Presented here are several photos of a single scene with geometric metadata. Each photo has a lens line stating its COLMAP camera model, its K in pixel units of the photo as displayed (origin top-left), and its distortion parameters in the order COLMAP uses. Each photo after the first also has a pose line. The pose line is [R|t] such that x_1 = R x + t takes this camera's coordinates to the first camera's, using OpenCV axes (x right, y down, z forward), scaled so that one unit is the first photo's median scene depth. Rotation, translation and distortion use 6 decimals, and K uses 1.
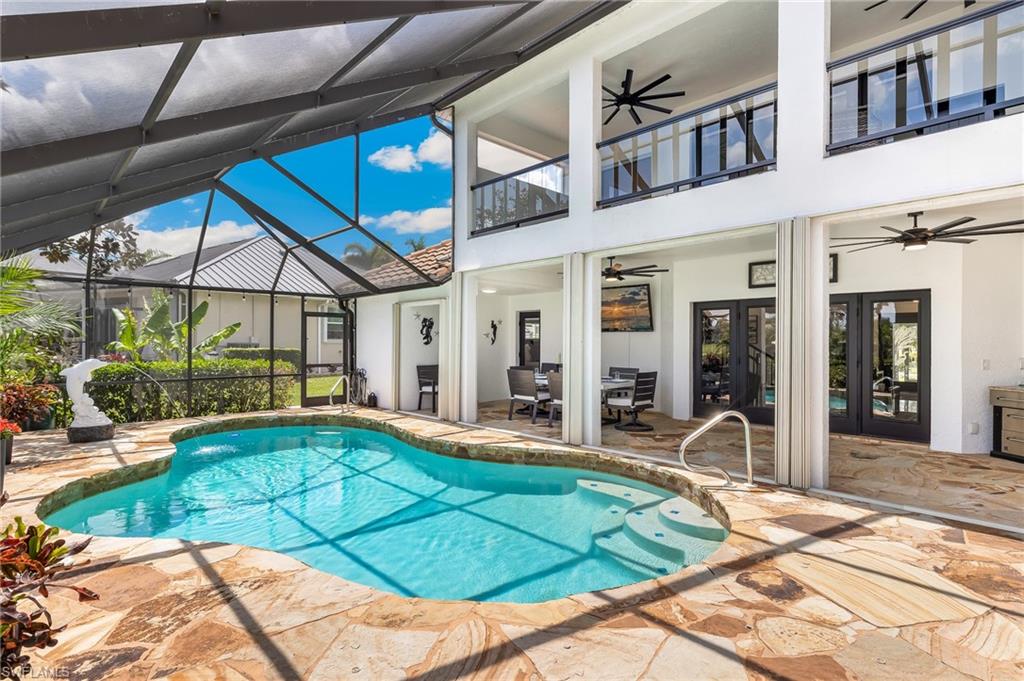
lens RADIAL K [[519.4, 0, 509.9], [0, 519.4, 341.4], [0, 0, 1]] dist [0.004488, 0.001806]
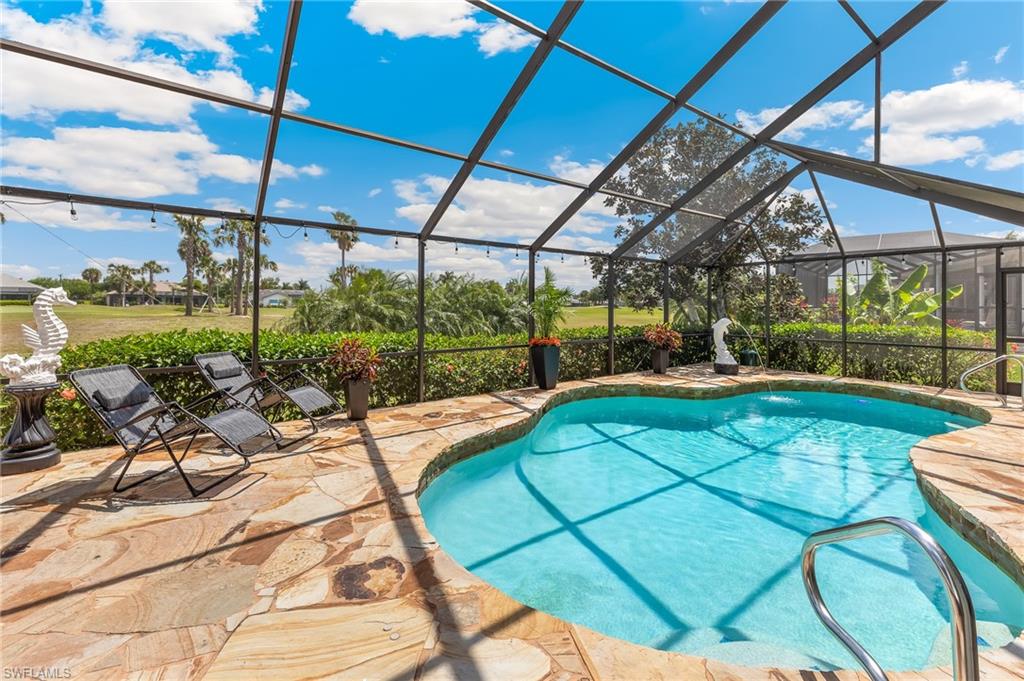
lens RADIAL K [[427.8, 0, 502.5], [0, 427.8, 306.5], [0, 0, 1]] dist [-0.003671, -0.000548]
pose [[-0.129487, -0.007468, -0.991553, 1.228420], [-0.001899, 0.999972, -0.007284, 0.020920], [0.991579, 0.000940, -0.129497, 1.363411]]
